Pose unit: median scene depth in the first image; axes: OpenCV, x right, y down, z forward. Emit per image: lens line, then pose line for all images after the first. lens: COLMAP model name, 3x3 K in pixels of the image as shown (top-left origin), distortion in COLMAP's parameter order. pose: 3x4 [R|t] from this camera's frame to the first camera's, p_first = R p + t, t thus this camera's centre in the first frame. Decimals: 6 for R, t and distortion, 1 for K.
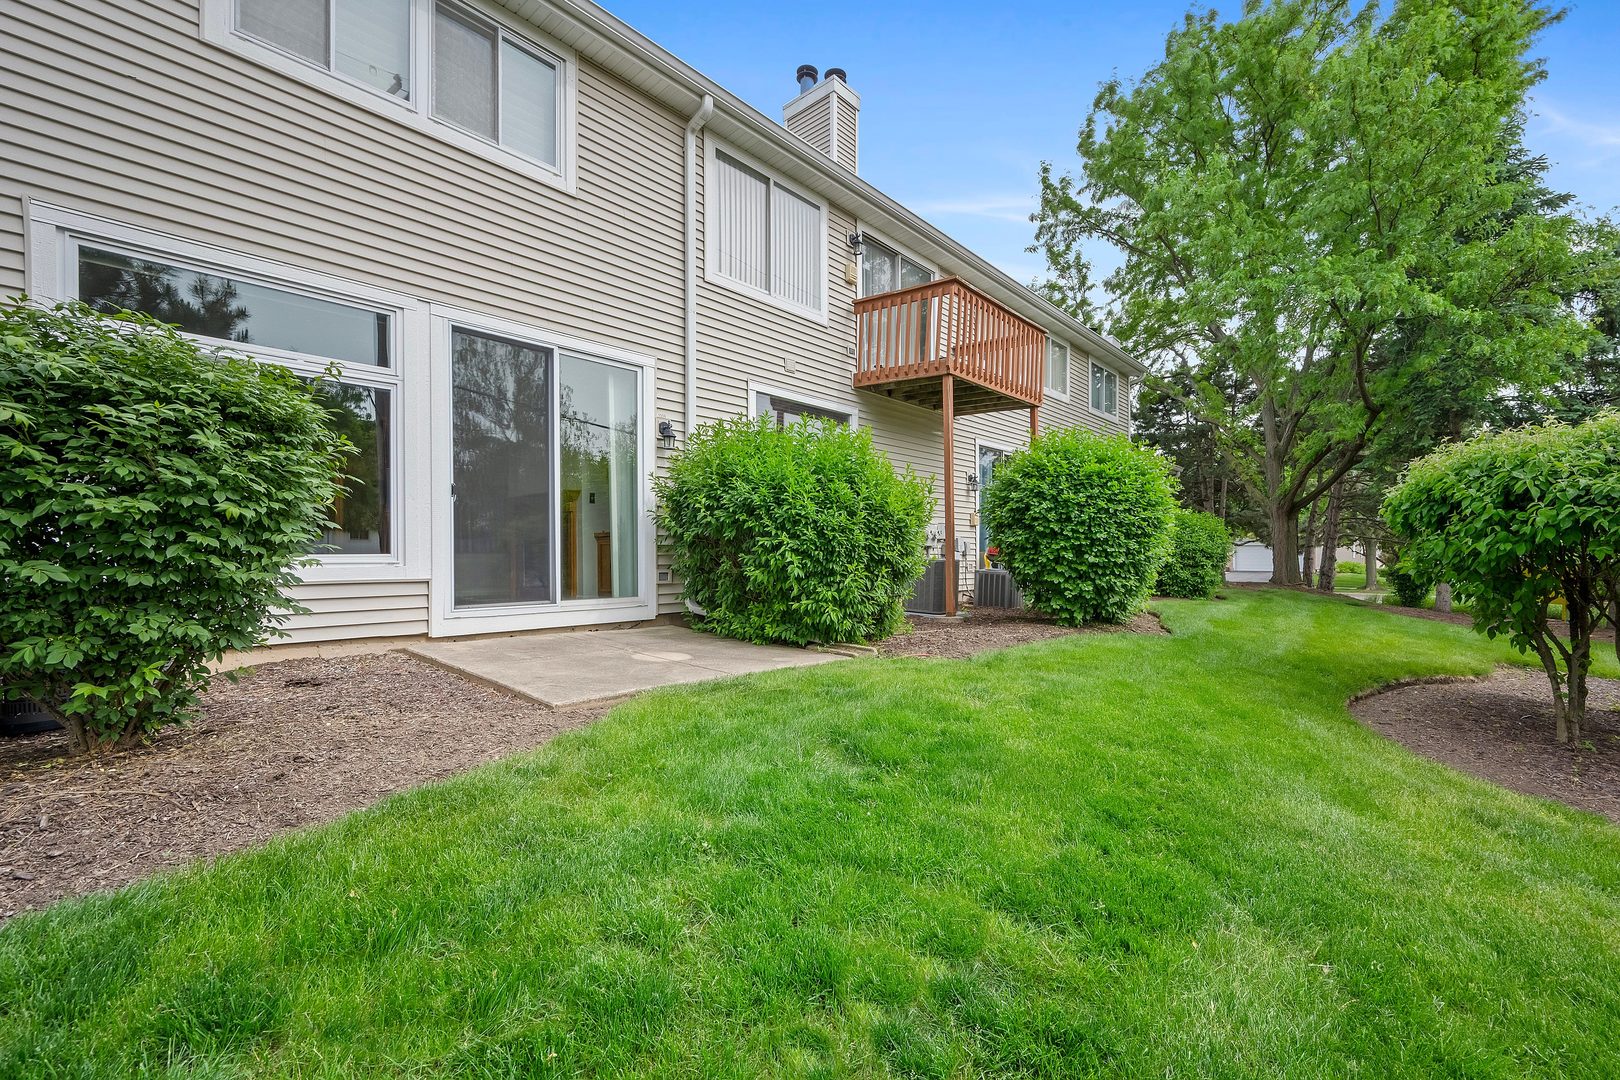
lens RADIAL K [[652.8, 0, 793.4], [0, 652.8, 560.5], [0, 0, 1]] dist [-0.000431, -0.000123]
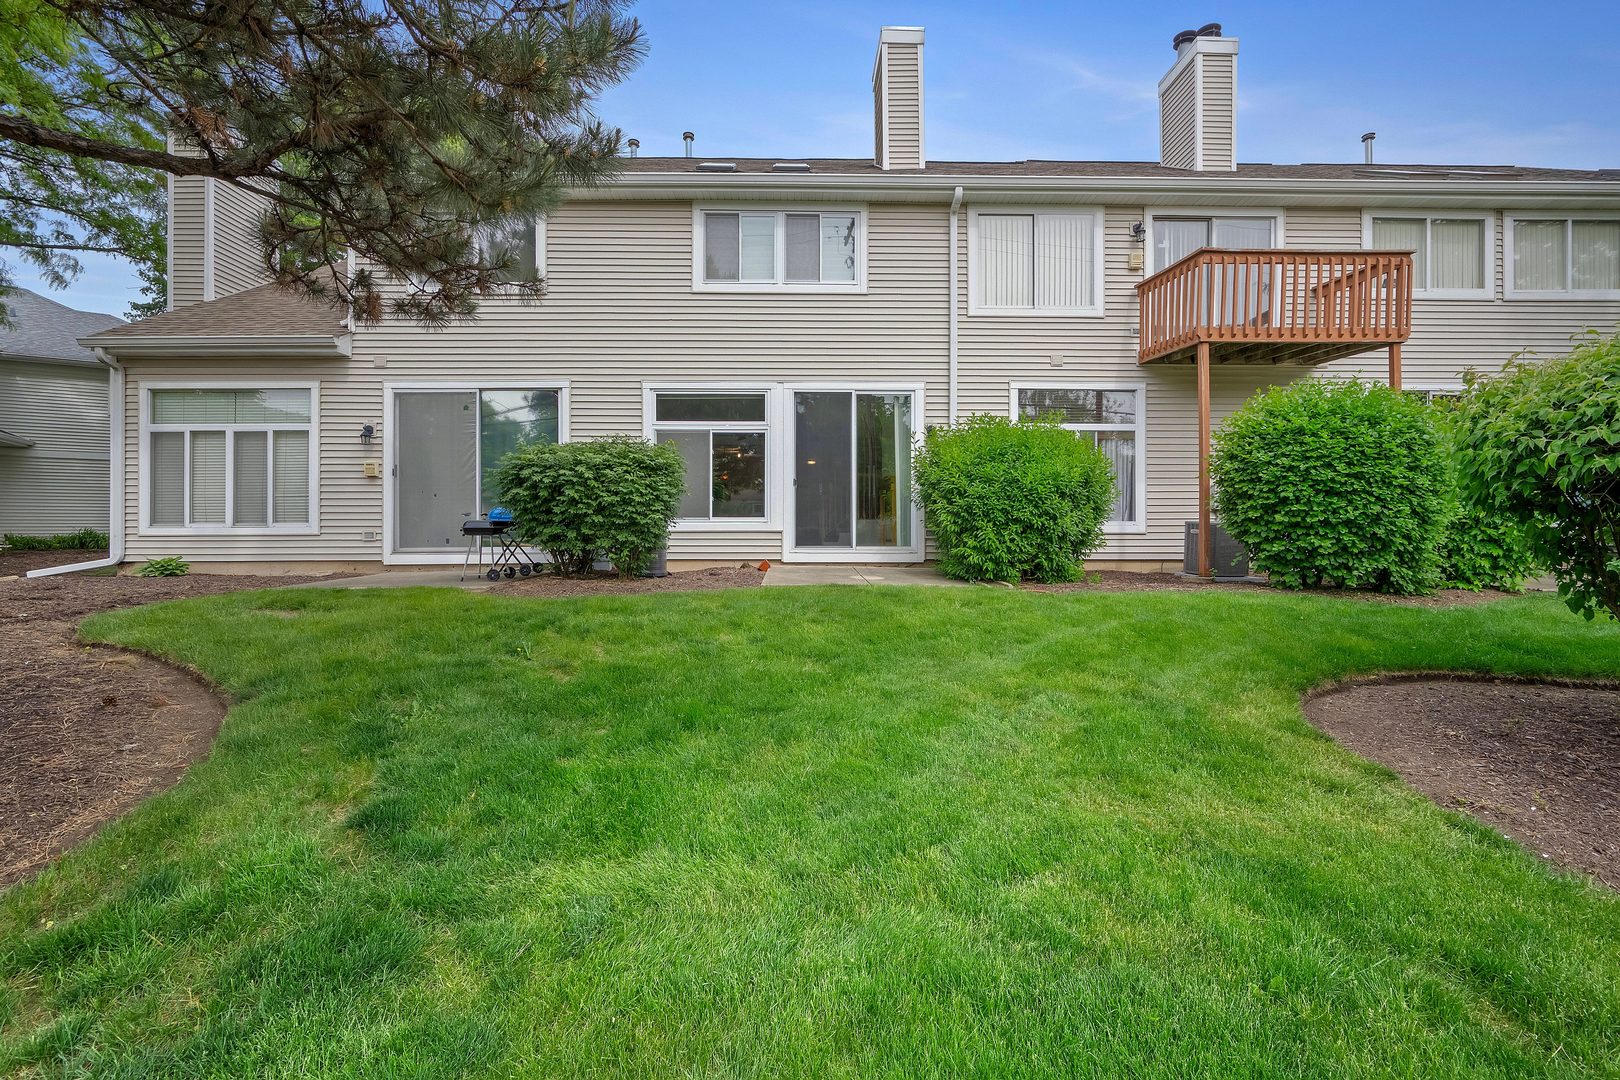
lens RADIAL K [[652.8, 0, 815.7], [0, 652.8, 530.7], [0, 0, 1]] dist [-0.000431, -0.000123]
pose [[0.705483, 0.005423, -0.708706, 0.664769], [-0.008290, 0.999965, -0.000600, 0.023130], [0.708679, 0.006298, 0.705503, -0.196822]]
